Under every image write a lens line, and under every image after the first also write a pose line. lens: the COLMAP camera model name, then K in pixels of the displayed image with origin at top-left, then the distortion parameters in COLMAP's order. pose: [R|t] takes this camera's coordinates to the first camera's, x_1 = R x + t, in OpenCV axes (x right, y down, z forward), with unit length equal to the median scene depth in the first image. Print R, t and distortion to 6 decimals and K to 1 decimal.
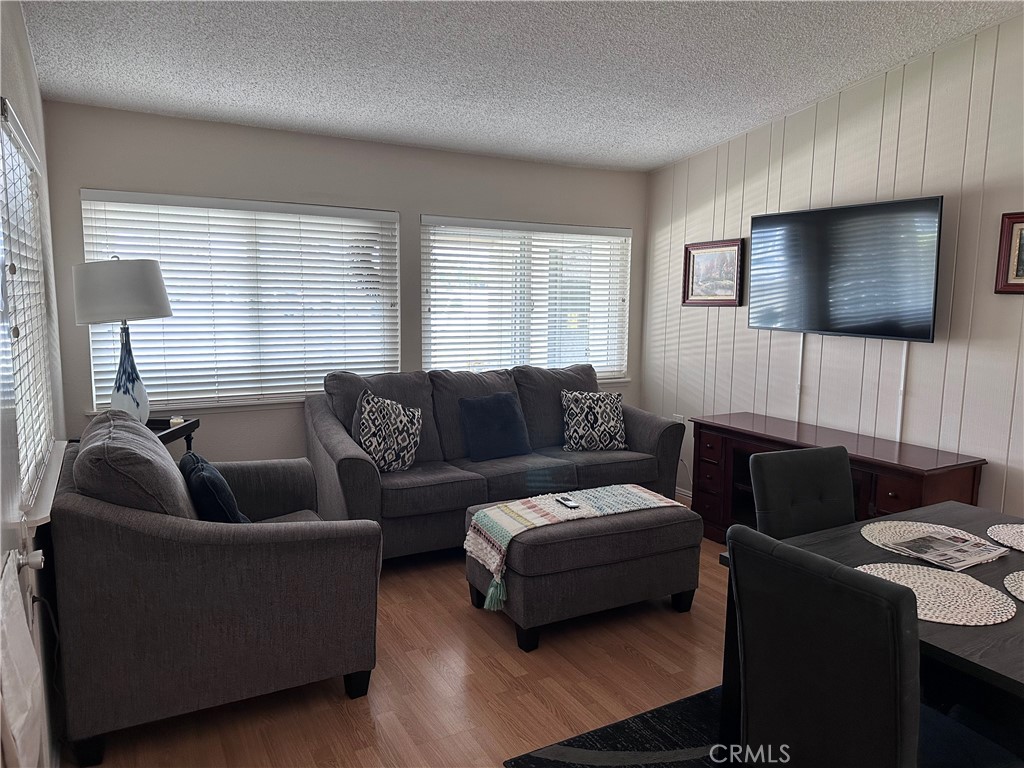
lens RADIAL K [[714.4, 0, 512.0], [0, 714.4, 384.0], [0, 0, 1]] dist [0.050426, -0.001312]
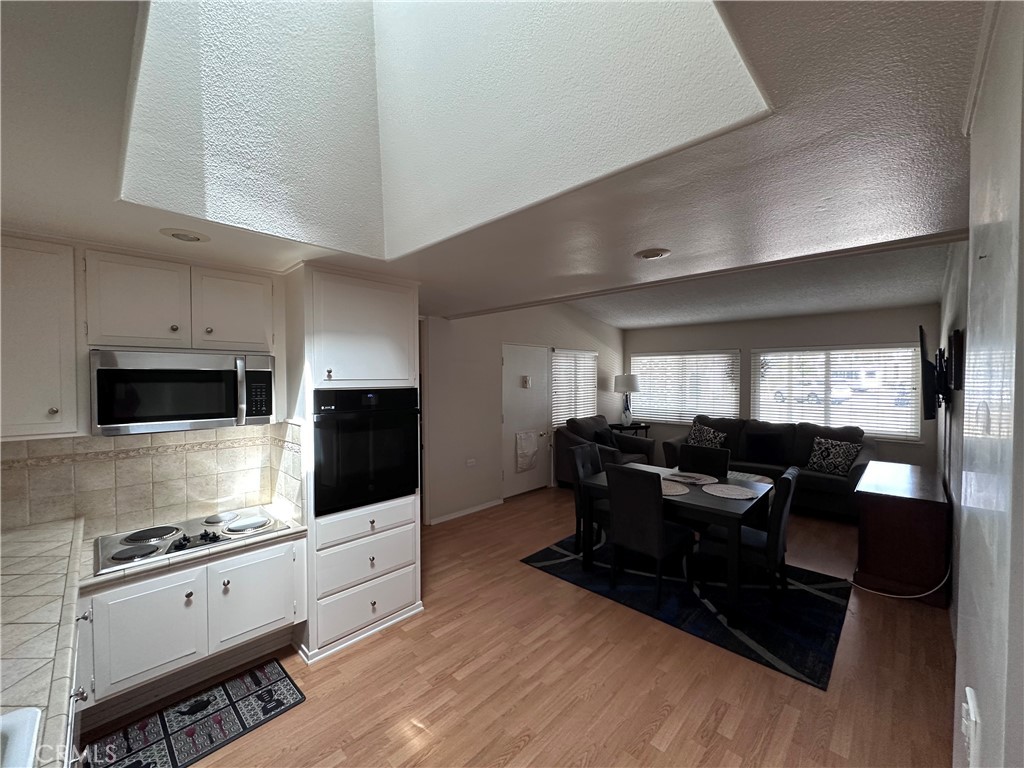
lens RADIAL K [[407.4, 0, 512.0], [0, 407.4, 384.0], [0, 0, 1]] dist [-0.005585, 0.000149]
pose [[0.269172, 0.004204, -0.963083, 0.891907], [-0.115995, 0.992853, -0.028086, -0.007033], [0.956081, 0.119272, 0.267736, -0.037962]]
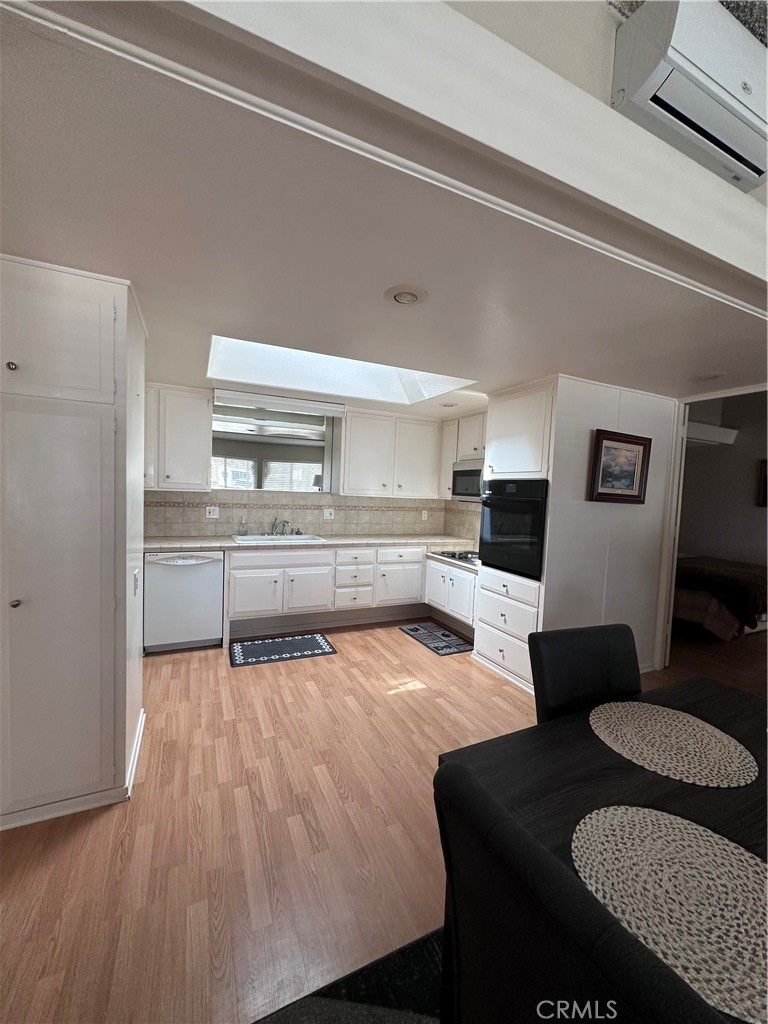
lens RADIAL K [[411.9, 0, 384.0], [0, 411.9, 512.0], [0, 0, 1]] dist [-0.000833, 0.000274]
pose [[-0.994496, -0.058921, 0.086638, 0.468803], [-0.042371, 0.982428, 0.181767, -0.056816], [-0.095825, 0.177096, -0.979518, 0.624203]]
